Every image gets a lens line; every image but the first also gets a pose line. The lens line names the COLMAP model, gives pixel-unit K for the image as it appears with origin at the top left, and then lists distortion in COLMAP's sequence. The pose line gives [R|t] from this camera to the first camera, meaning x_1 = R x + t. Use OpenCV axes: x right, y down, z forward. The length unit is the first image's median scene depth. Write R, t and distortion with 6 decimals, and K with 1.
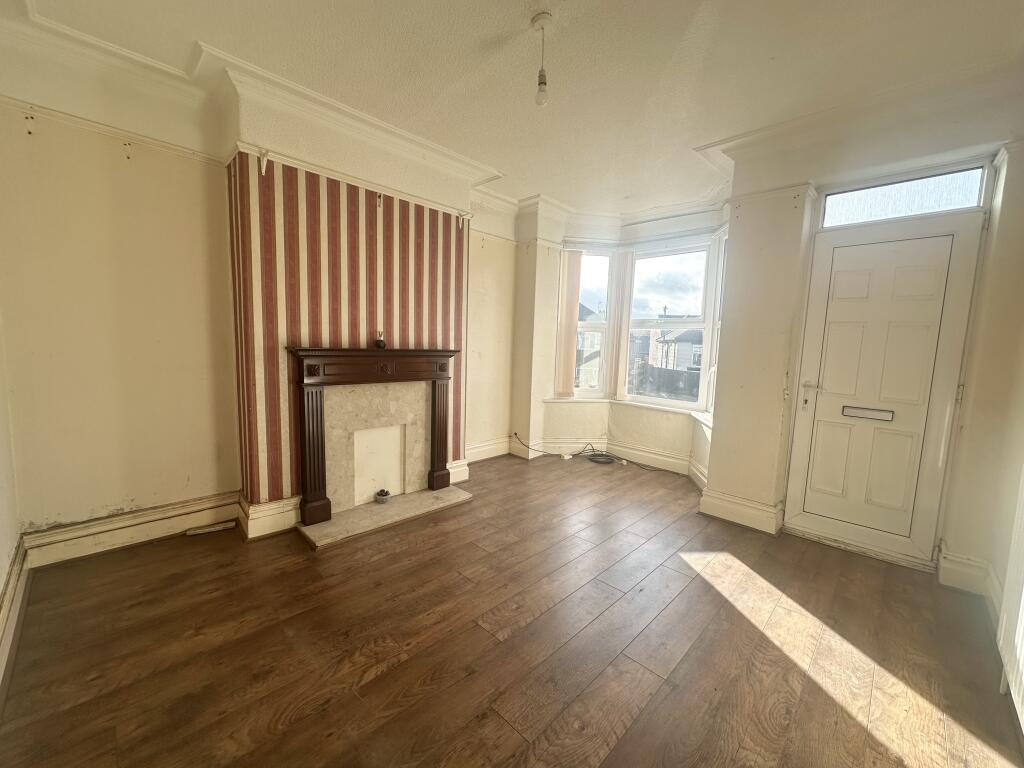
lens RADIAL K [[410.1, 0, 511.5], [0, 410.1, 384.4], [0, 0, 1]] dist [-0.003495, 0.000187]
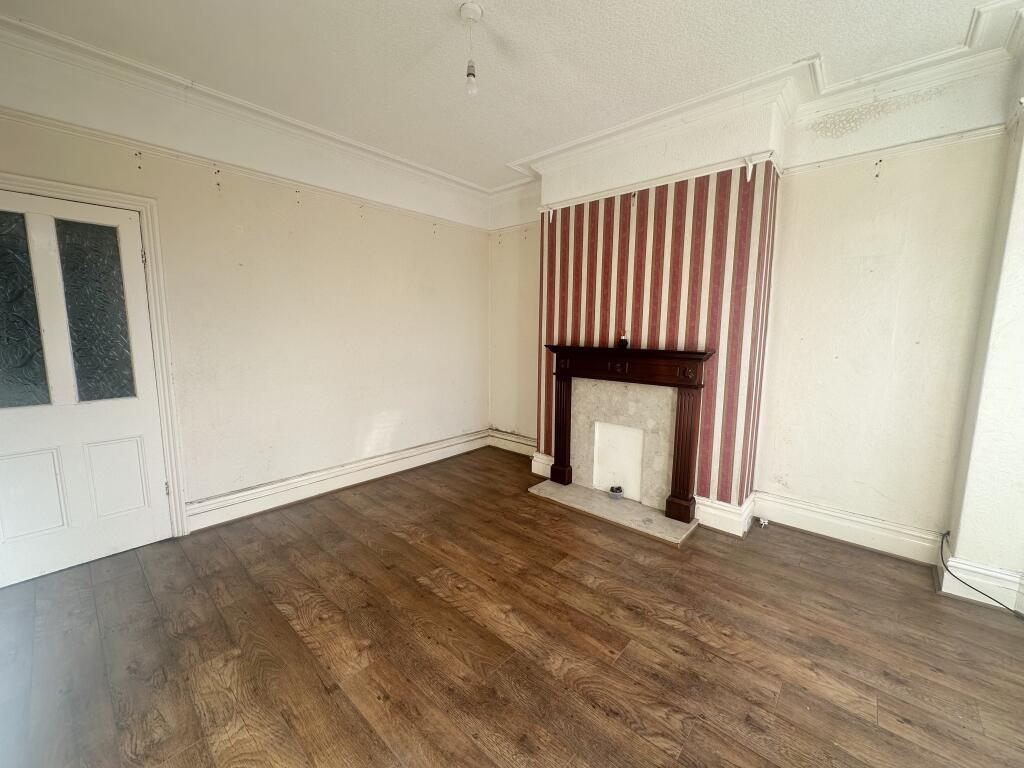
lens RADIAL K [[410.1, 0, 511.5], [0, 410.1, 384.4], [0, 0, 1]] dist [-0.003495, 0.000187]
pose [[0.046628, 0.101530, -0.993739, 0.698912], [-0.110087, 0.989284, 0.095909, -0.065964], [0.992828, 0.104926, 0.057305, 0.692351]]
